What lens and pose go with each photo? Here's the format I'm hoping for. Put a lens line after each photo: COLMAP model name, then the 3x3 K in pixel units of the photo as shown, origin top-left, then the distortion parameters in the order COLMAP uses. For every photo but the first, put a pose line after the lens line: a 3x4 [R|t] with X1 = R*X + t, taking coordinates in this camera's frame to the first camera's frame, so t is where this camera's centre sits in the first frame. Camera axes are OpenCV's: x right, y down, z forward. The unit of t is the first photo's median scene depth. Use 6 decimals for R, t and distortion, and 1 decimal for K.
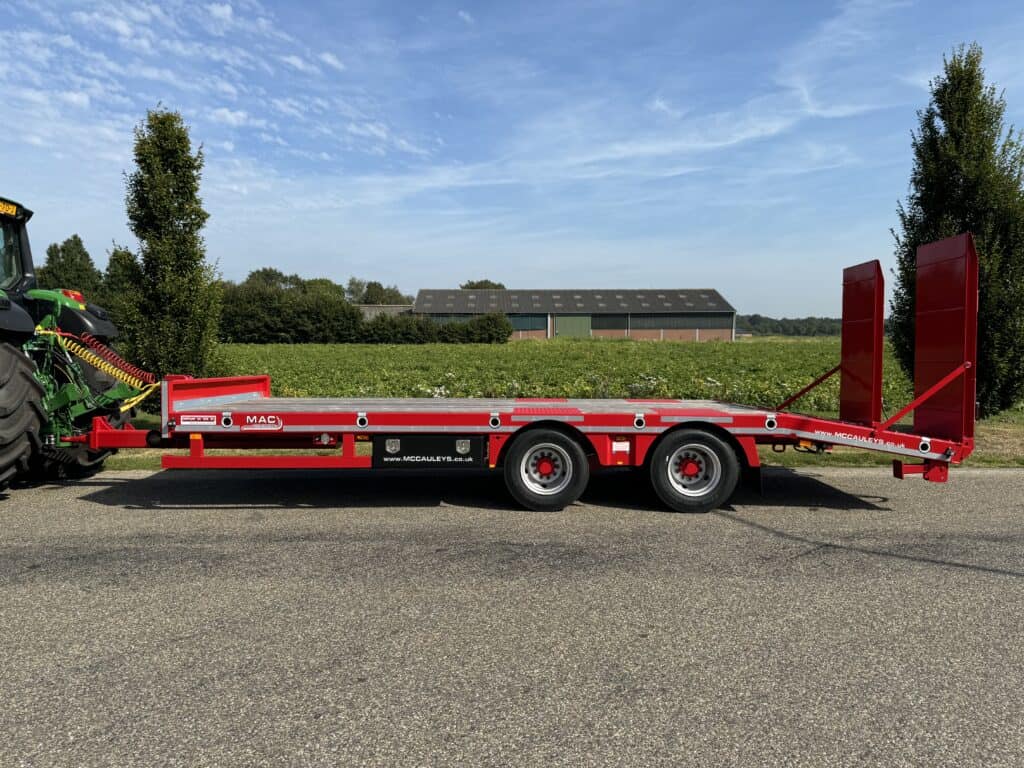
lens RADIAL K [[747.6, 0, 512.0], [0, 747.6, 384.0], [0, 0, 1]] dist [0.063174, -0.109101]
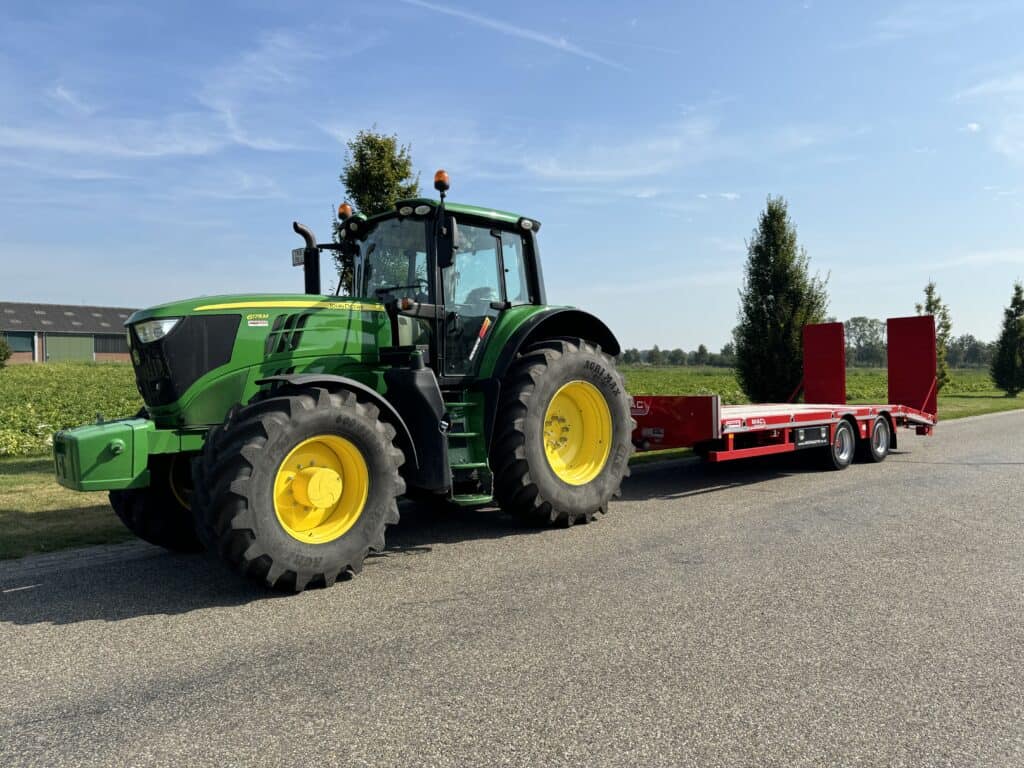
lens RADIAL K [[762.2, 0, 512.0], [0, 762.2, 384.0], [0, 0, 1]] dist [0.072969, -0.053543]
pose [[0.733797, -0.016087, 0.679178, -0.149451], [0.039079, 0.999064, -0.018558, -0.001402], [-0.678244, 0.040159, 0.733739, 0.021370]]
